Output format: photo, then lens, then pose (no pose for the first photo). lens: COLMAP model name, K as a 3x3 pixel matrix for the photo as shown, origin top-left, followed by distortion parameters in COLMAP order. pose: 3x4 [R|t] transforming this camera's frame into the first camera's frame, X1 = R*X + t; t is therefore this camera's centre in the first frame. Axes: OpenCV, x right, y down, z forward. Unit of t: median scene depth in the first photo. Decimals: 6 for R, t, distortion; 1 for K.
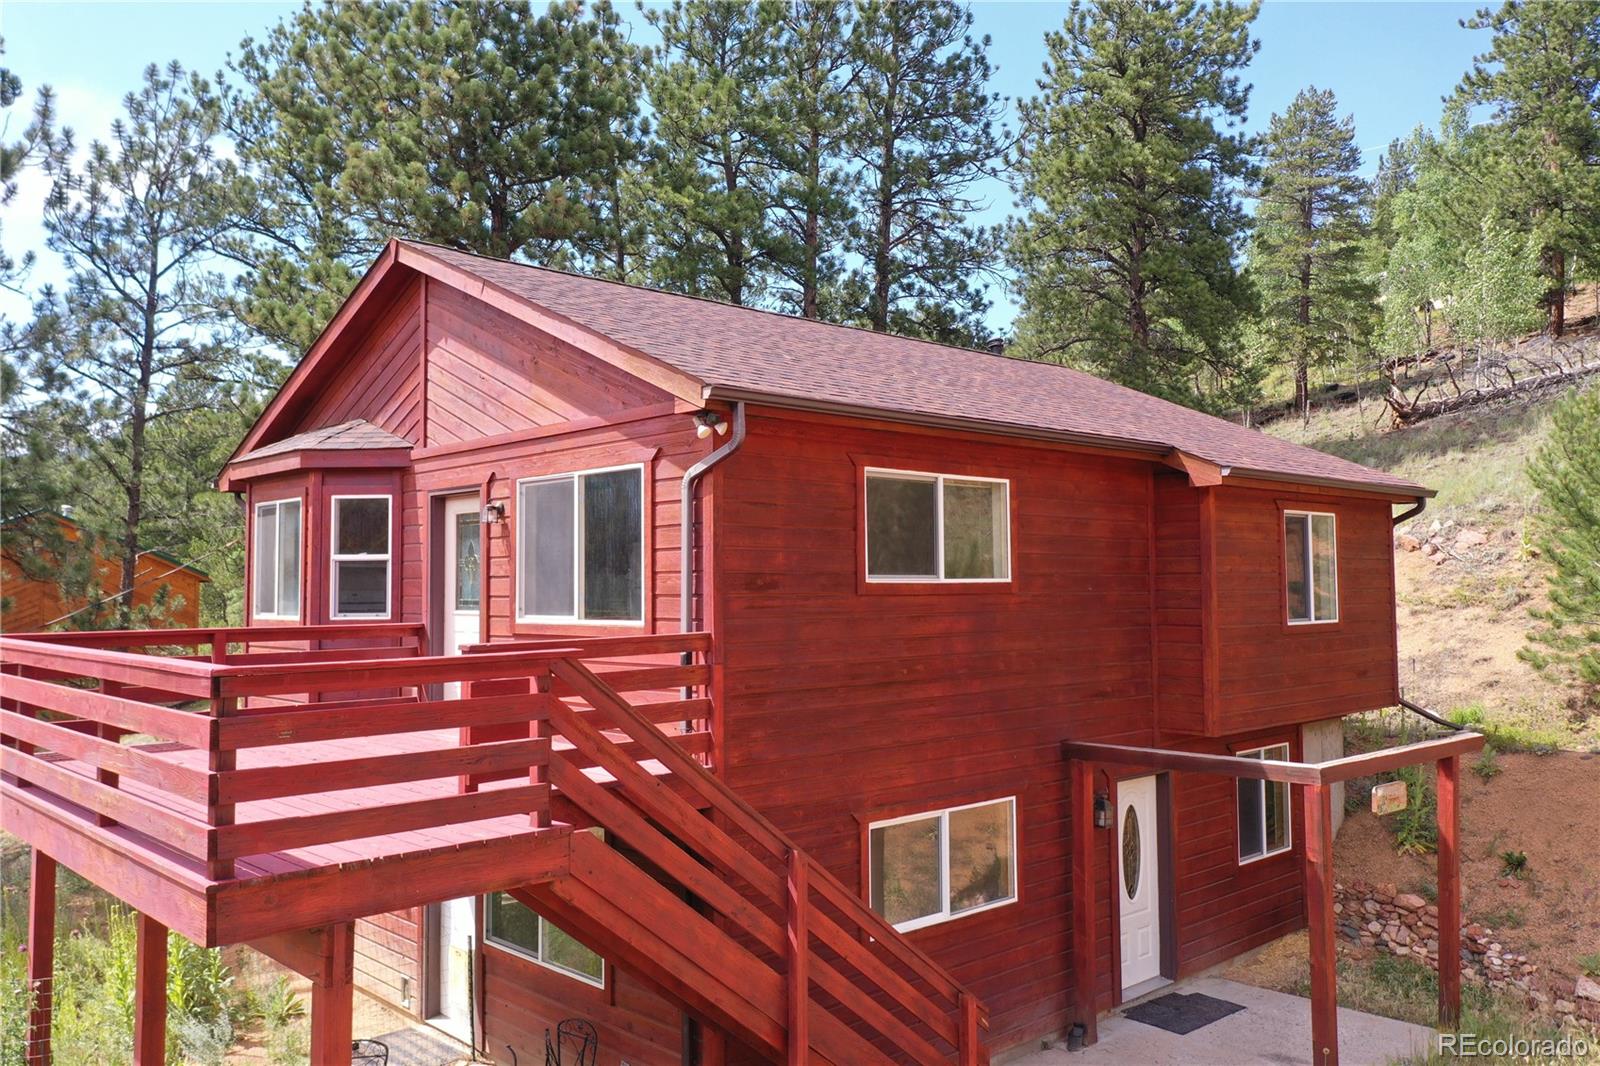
lens RADIAL K [[1246.2, 0, 797.8], [0, 1246.2, 537.0], [0, 0, 1]] dist [0.014925, -0.005372]
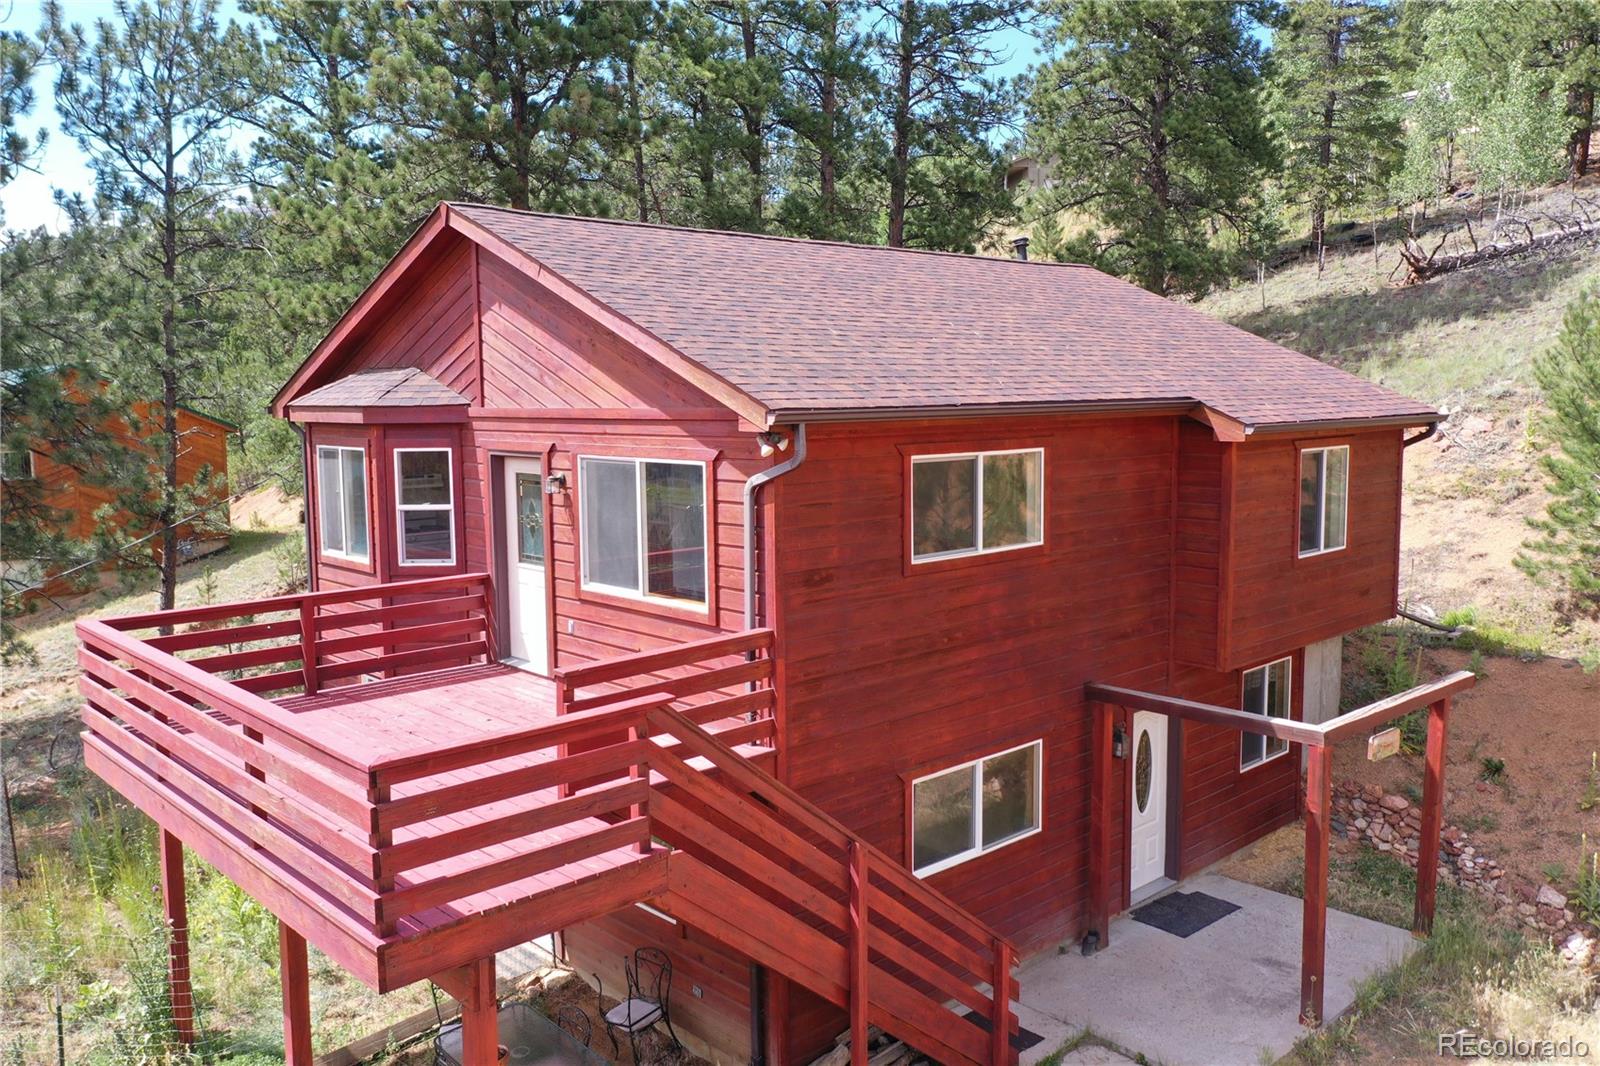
lens RADIAL K [[1237.9, 0, 800.0], [0, 1237.9, 533.0], [0, 0, 1]] dist [0.011641, -0.005497]
pose [[0.999993, -0.003633, 0.000237, -0.032821], [0.003552, 0.987852, 0.155354, -0.123127], [-0.000799, -0.155352, 0.987859, -0.038300]]
